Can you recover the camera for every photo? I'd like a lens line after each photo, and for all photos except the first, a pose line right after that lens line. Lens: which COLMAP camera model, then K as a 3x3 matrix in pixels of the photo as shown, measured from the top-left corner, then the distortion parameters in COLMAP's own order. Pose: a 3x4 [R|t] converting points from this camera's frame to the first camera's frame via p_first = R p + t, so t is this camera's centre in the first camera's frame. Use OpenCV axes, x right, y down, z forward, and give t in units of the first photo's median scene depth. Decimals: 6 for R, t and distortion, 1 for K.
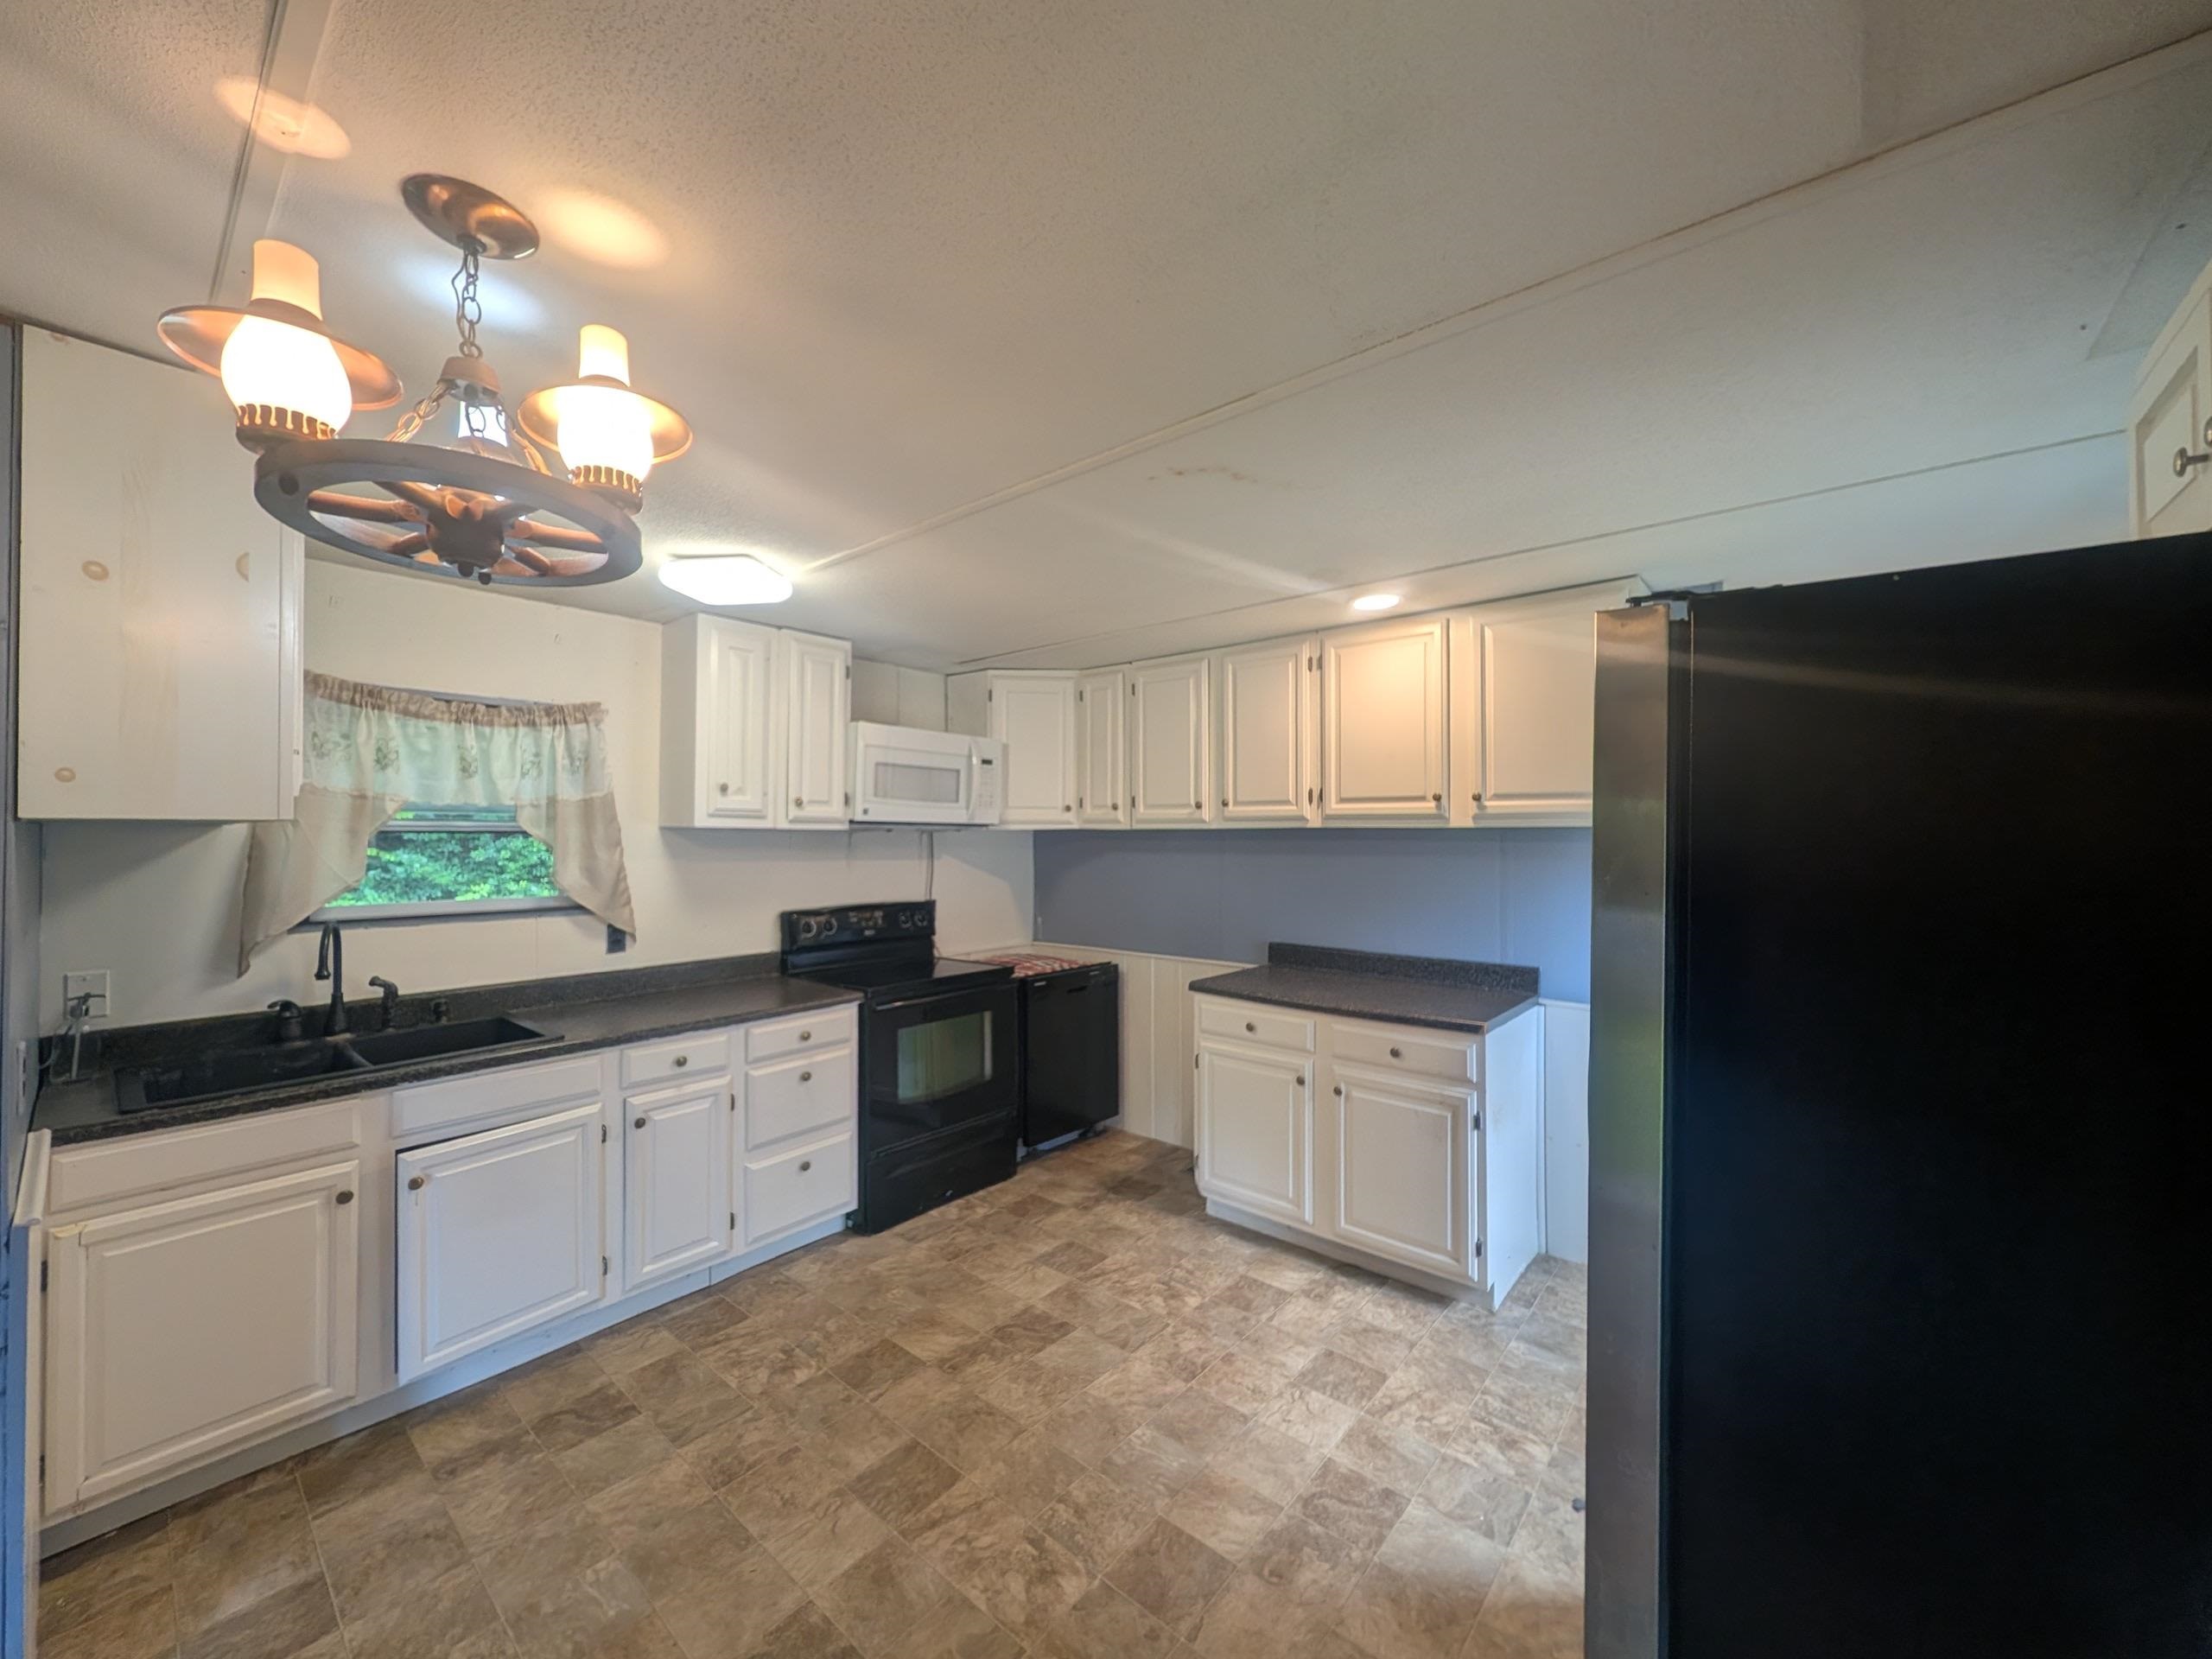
lens RADIAL K [[845.1, 0, 1096.9], [0, 845.1, 825.2], [0, 0, 1]] dist [0.000414, -0.000044]
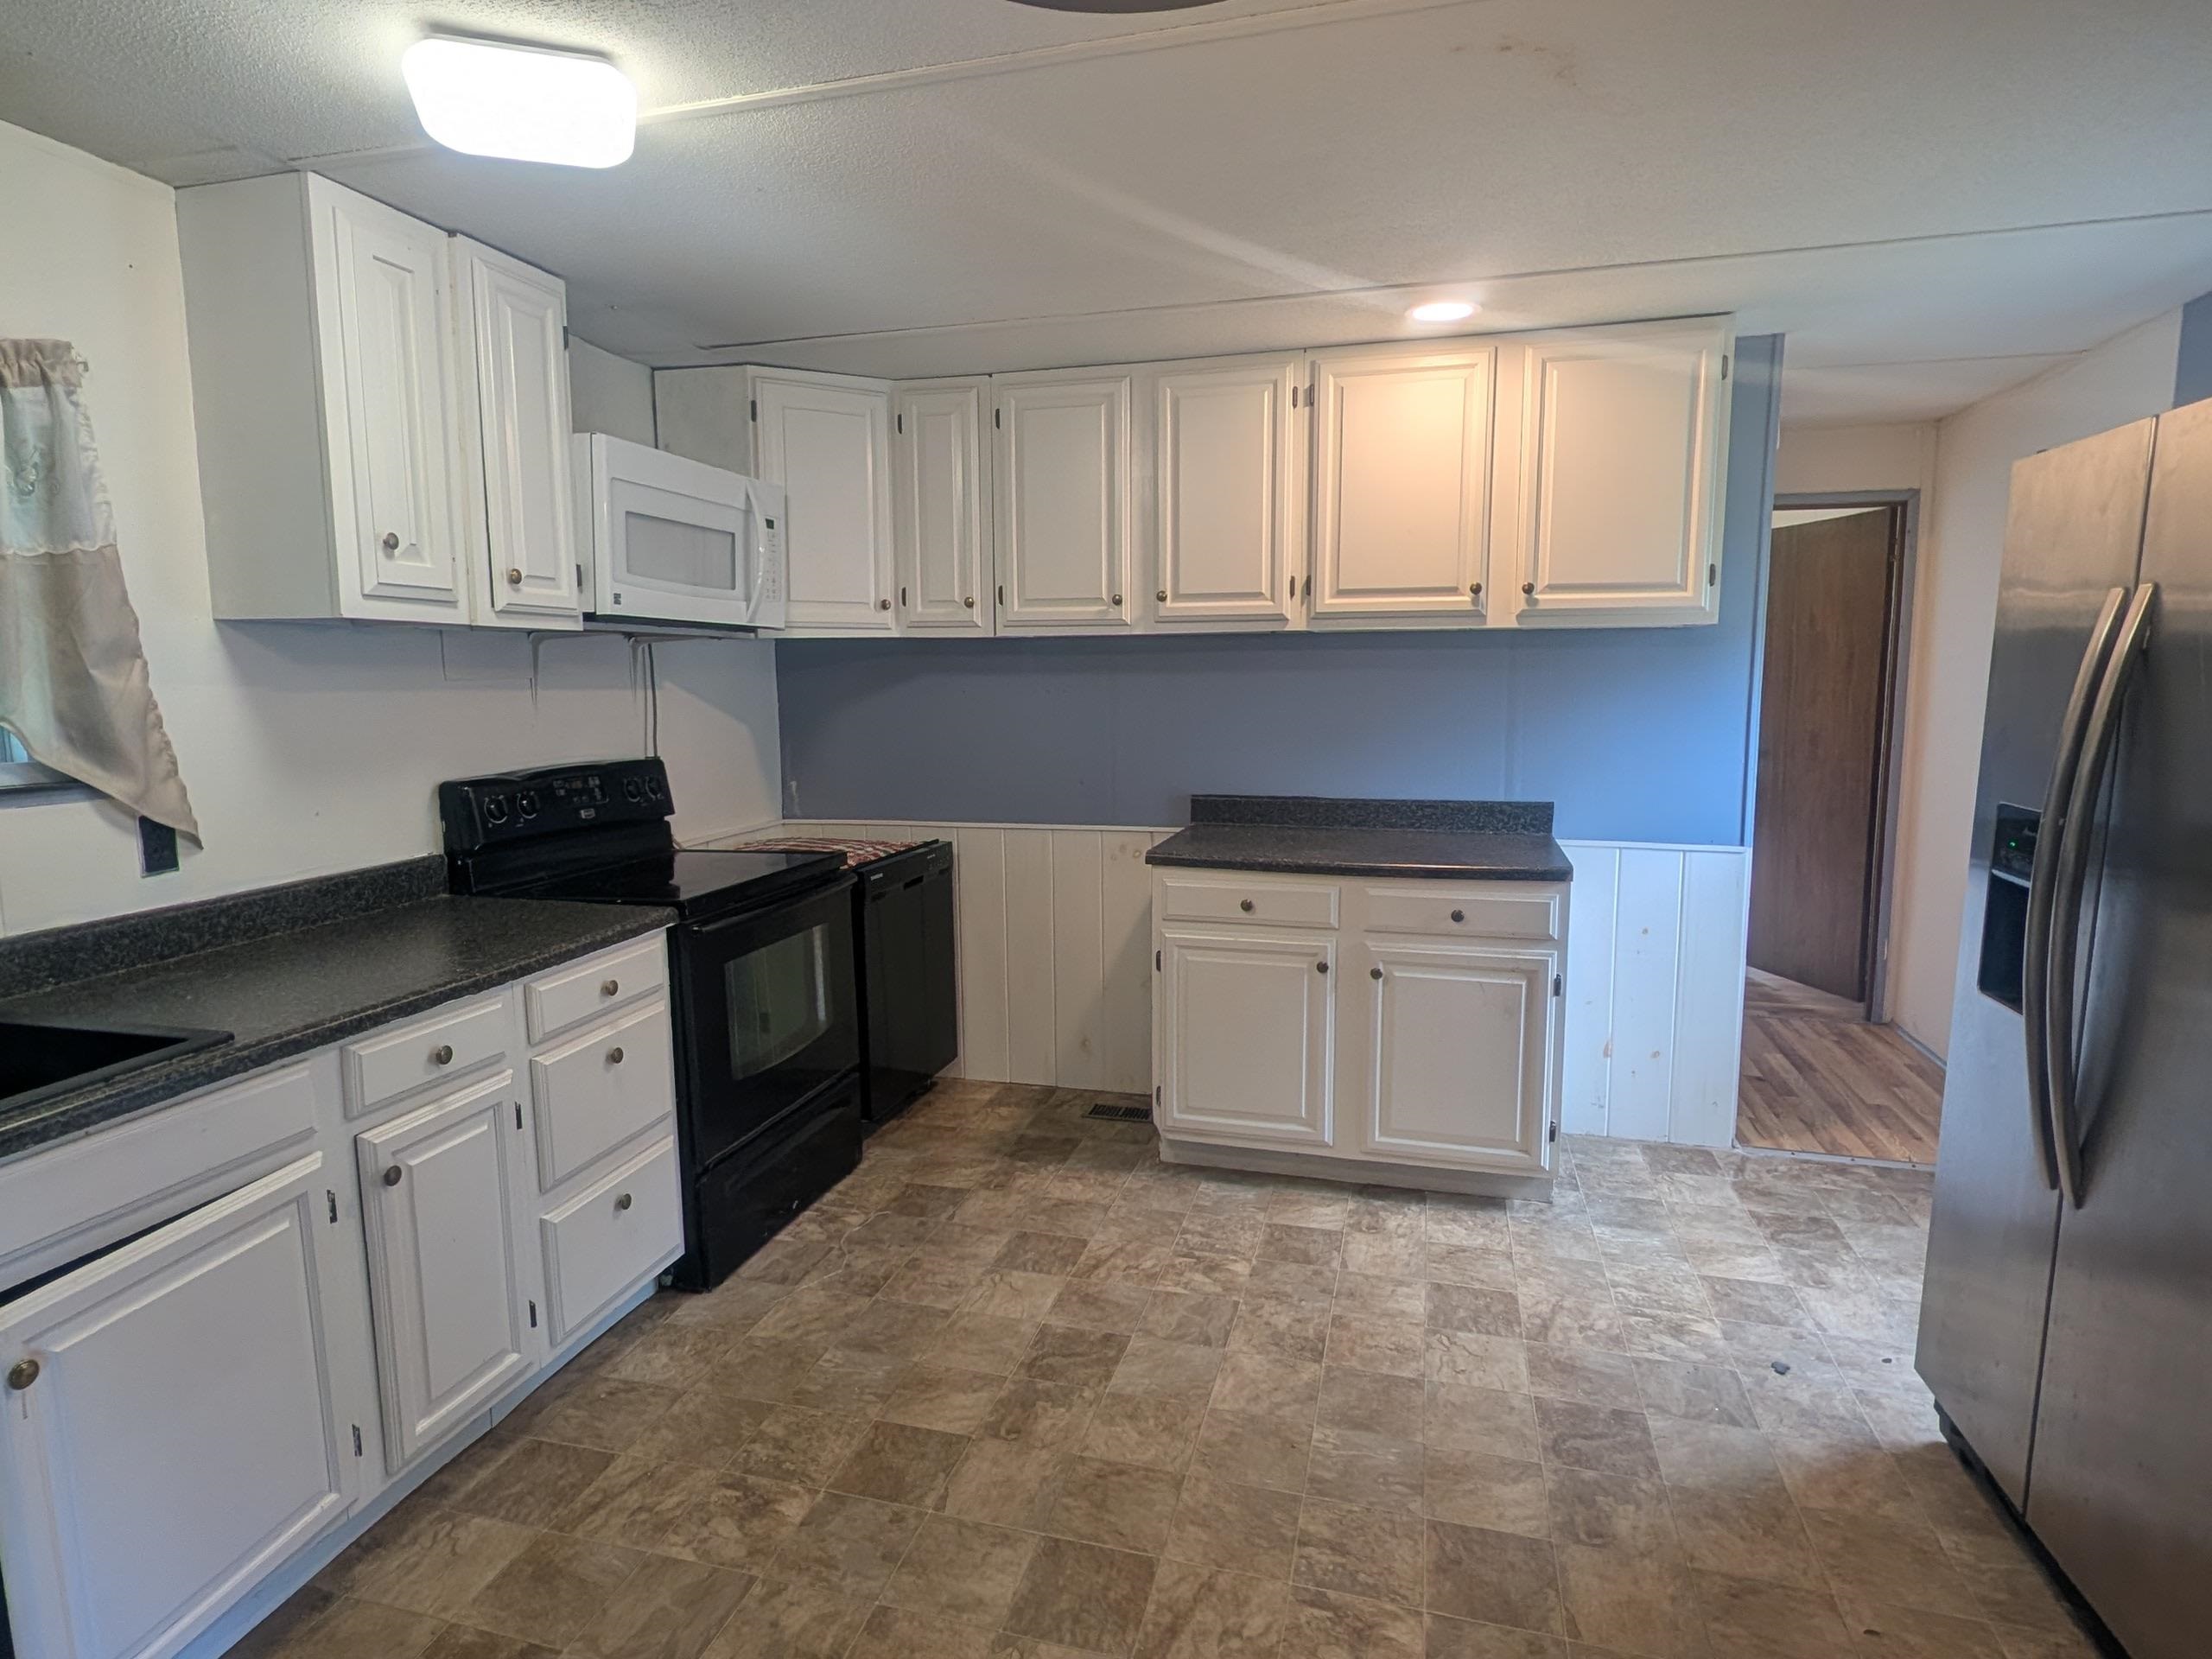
lens RADIAL K [[1182.1, 0, 1102.0], [0, 1182.1, 825.1], [0, 0, 1]] dist [0.001008, -0.001345]
pose [[0.907074, -0.062163, 0.416357, -0.364970], [0.003736, 0.990187, 0.139696, 0.028316], [-0.420955, -0.125159, 0.898405, 0.148593]]
